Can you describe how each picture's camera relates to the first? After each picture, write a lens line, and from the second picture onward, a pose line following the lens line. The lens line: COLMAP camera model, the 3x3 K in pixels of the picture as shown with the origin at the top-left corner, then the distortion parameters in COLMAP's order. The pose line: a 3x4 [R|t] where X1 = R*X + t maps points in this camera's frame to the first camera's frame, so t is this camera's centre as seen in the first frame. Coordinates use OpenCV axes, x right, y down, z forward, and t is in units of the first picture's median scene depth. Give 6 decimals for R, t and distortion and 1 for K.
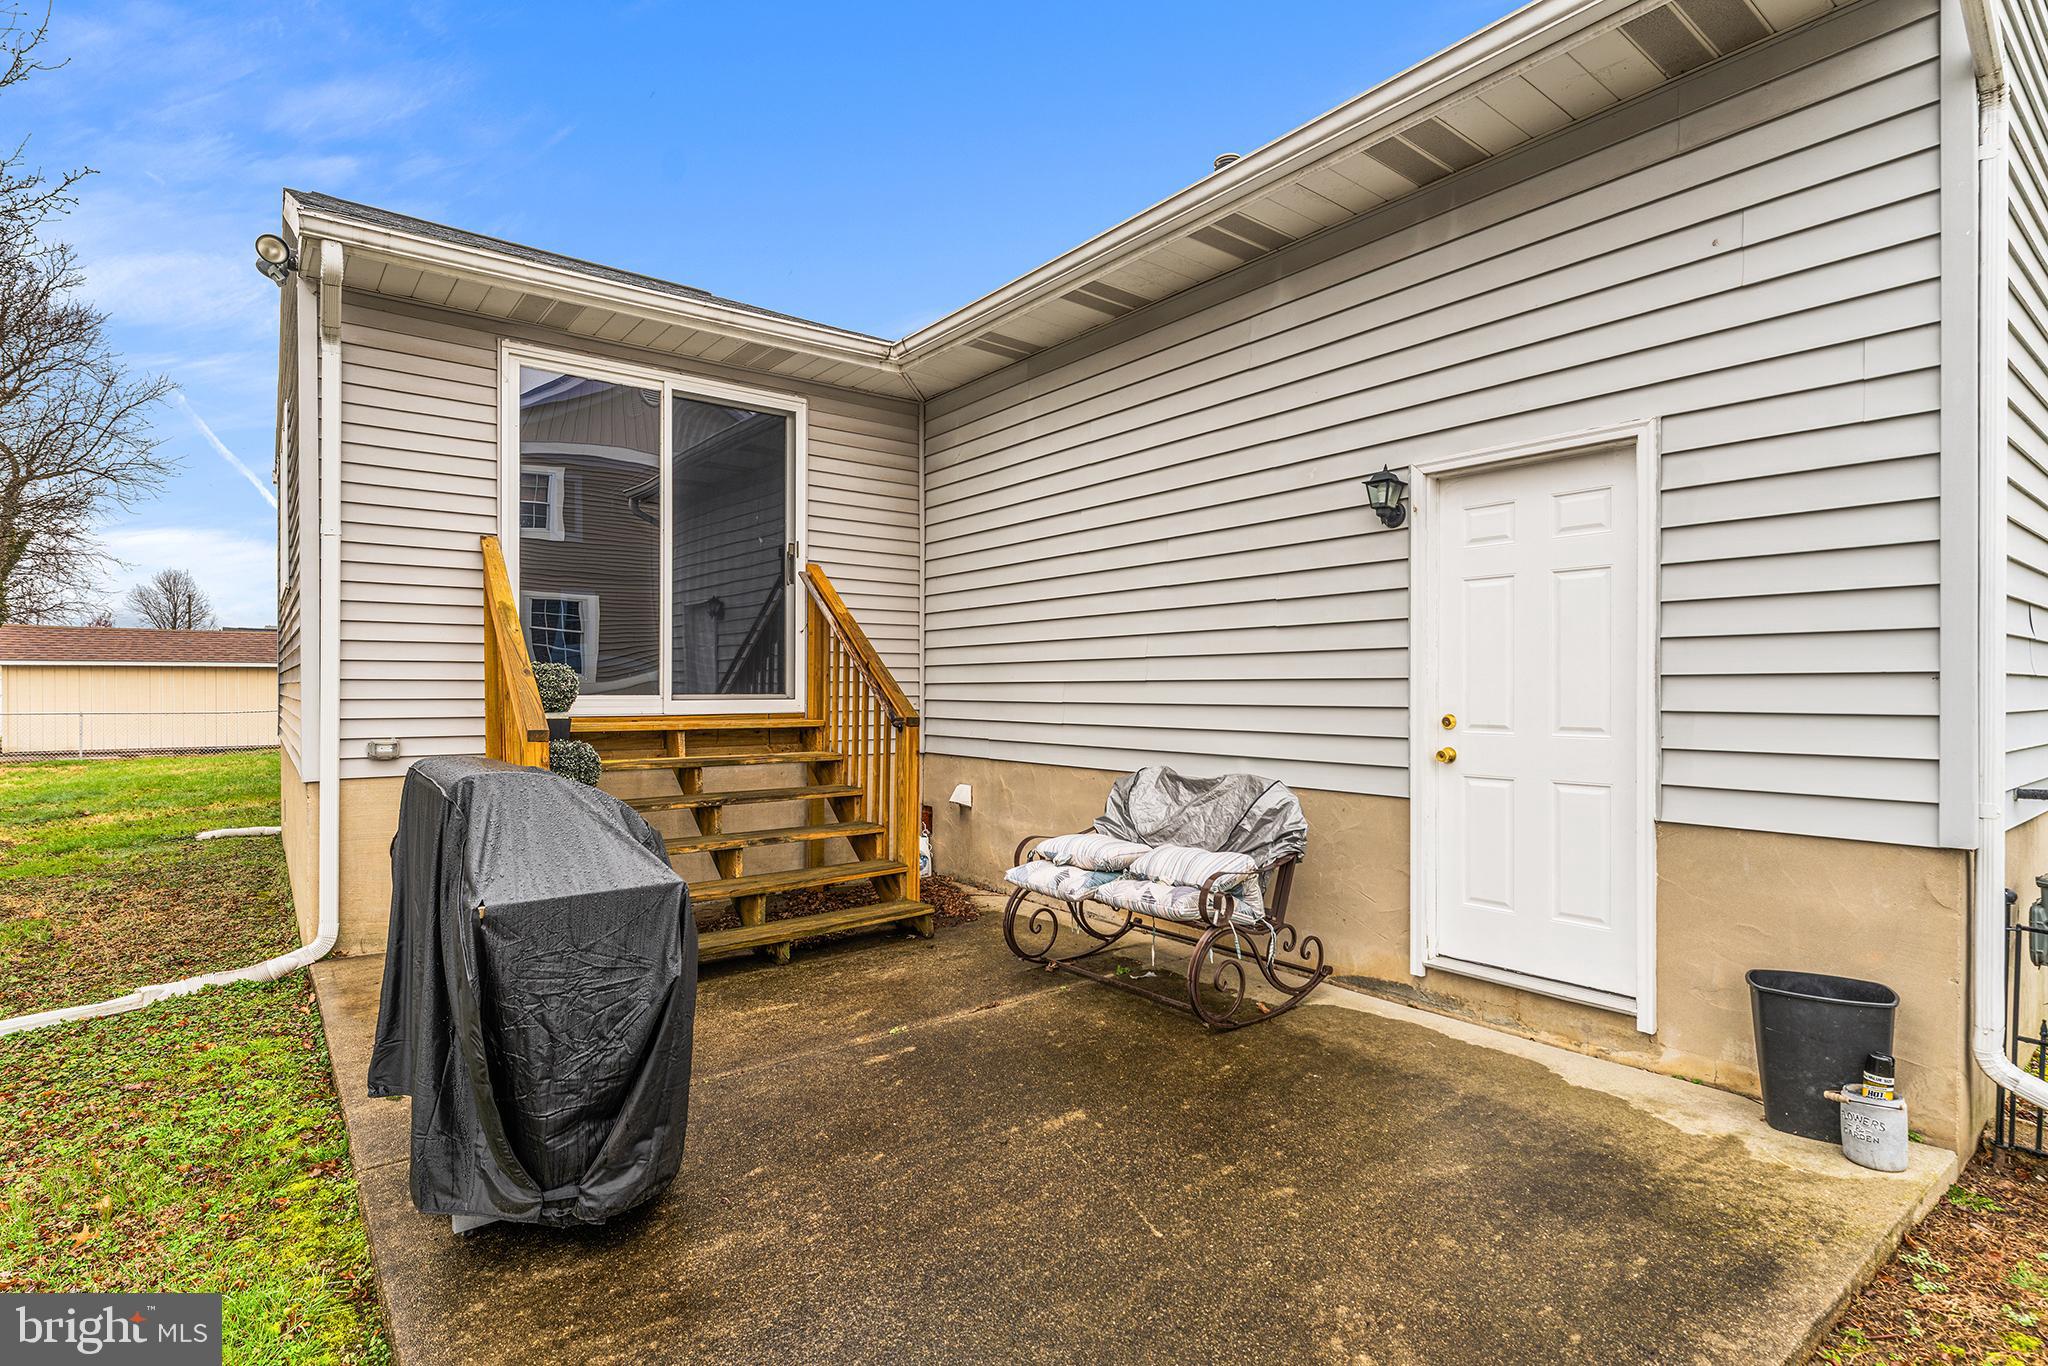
lens RADIAL K [[975.0, 0, 1017.5], [0, 975.0, 691.8], [0, 0, 1]] dist [-0.001380, -0.000176]
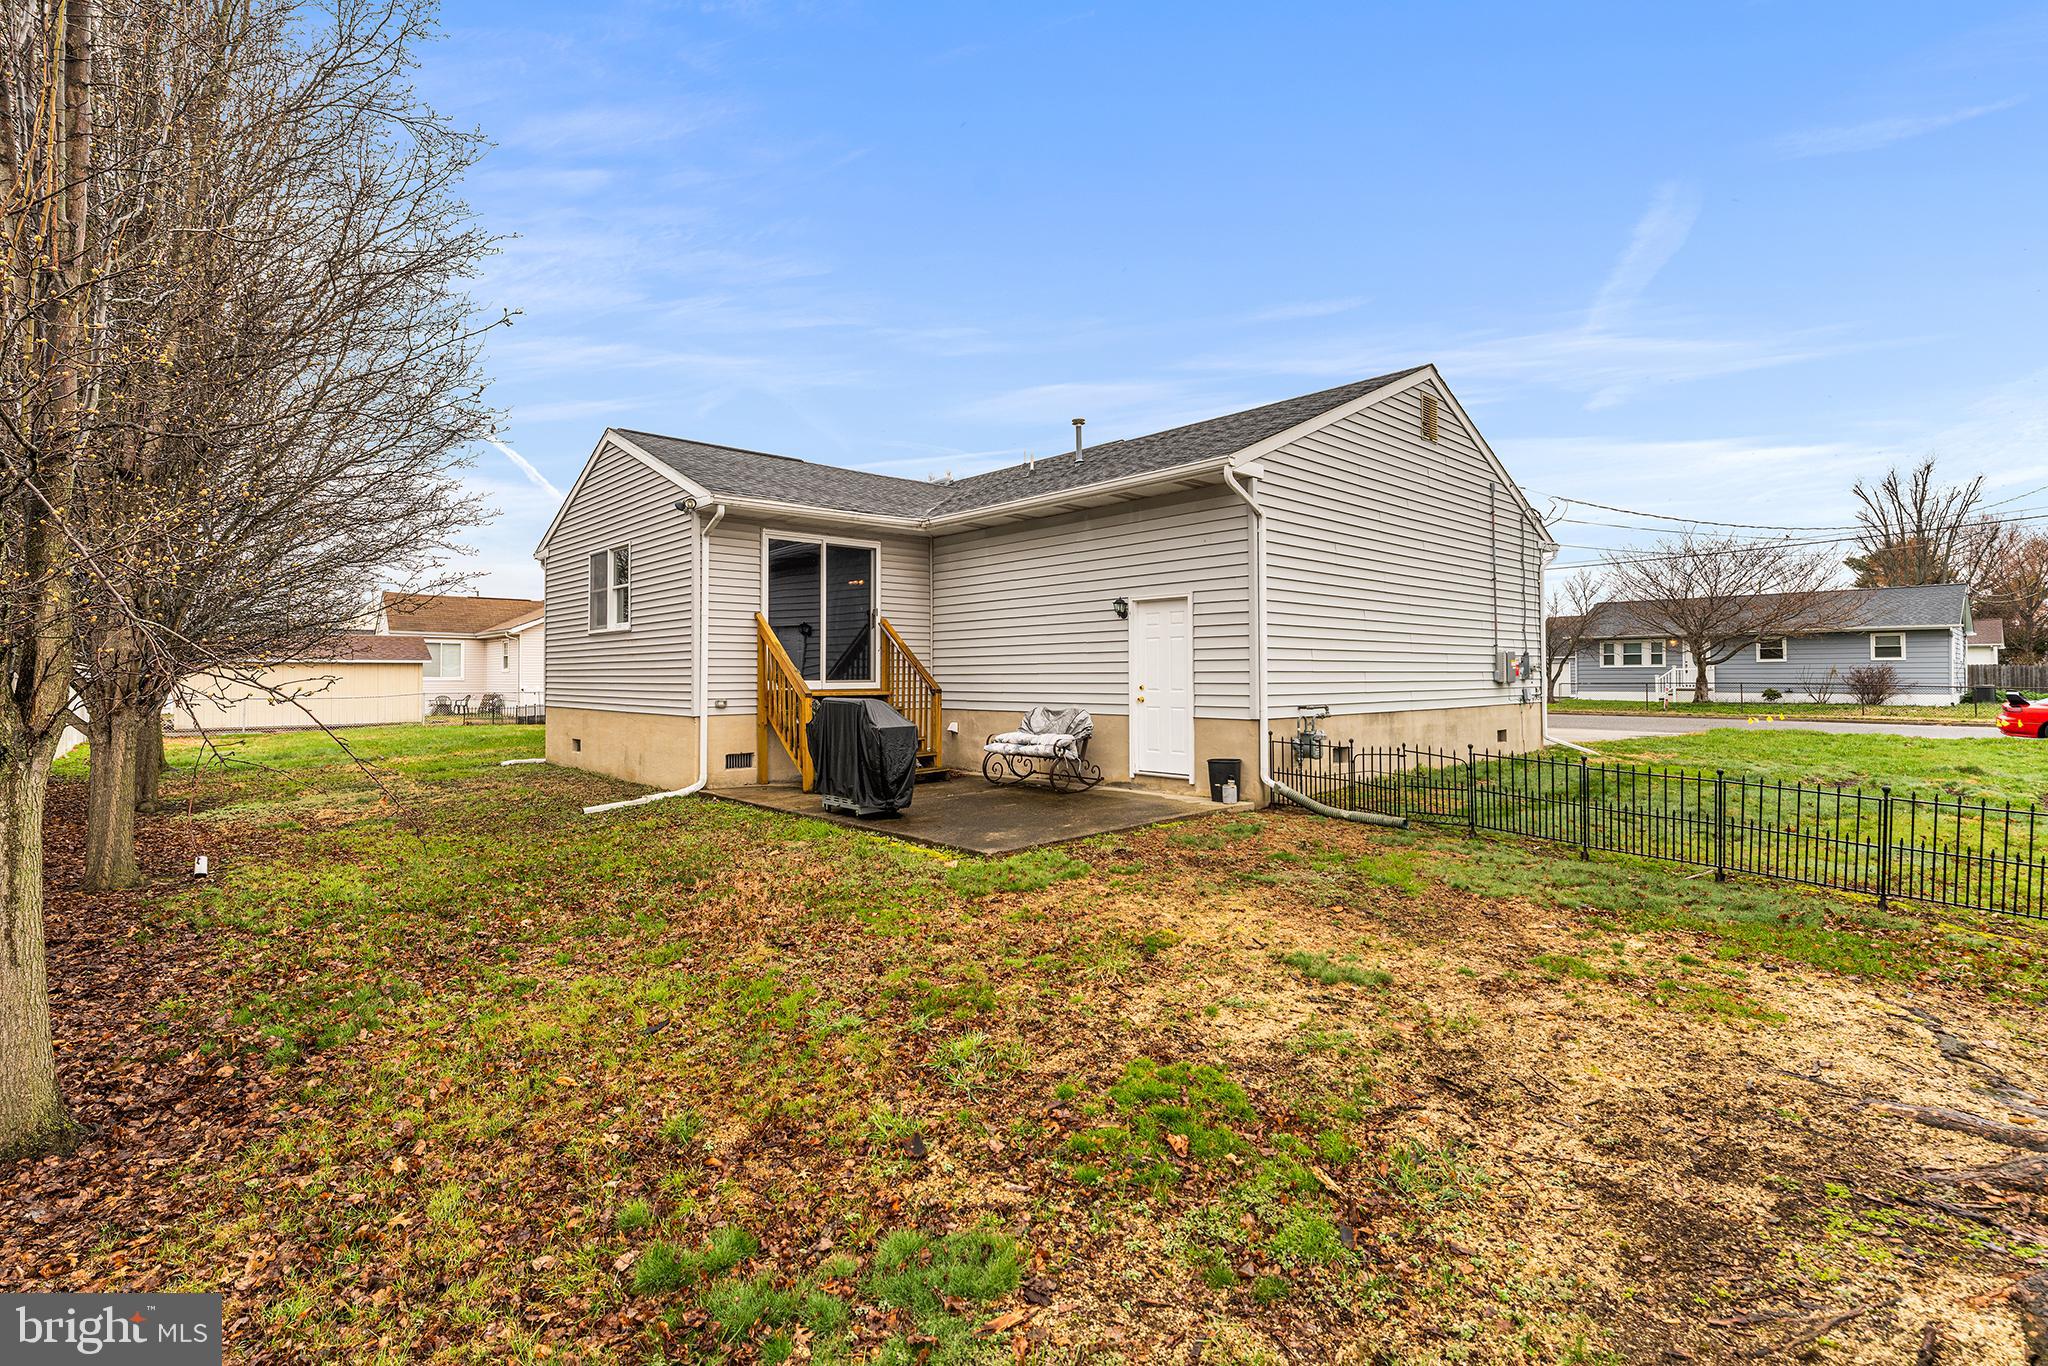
lens RADIAL K [[967.6, 0, 1016.9], [0, 967.6, 679.9], [0, 0, 1]] dist [0.001339, 0.000040]
pose [[0.995887, -0.004810, 0.090478, -0.166116], [0.004711, 0.999988, 0.001312, 0.002370], [-0.090483, -0.000880, 0.995898, -1.687010]]
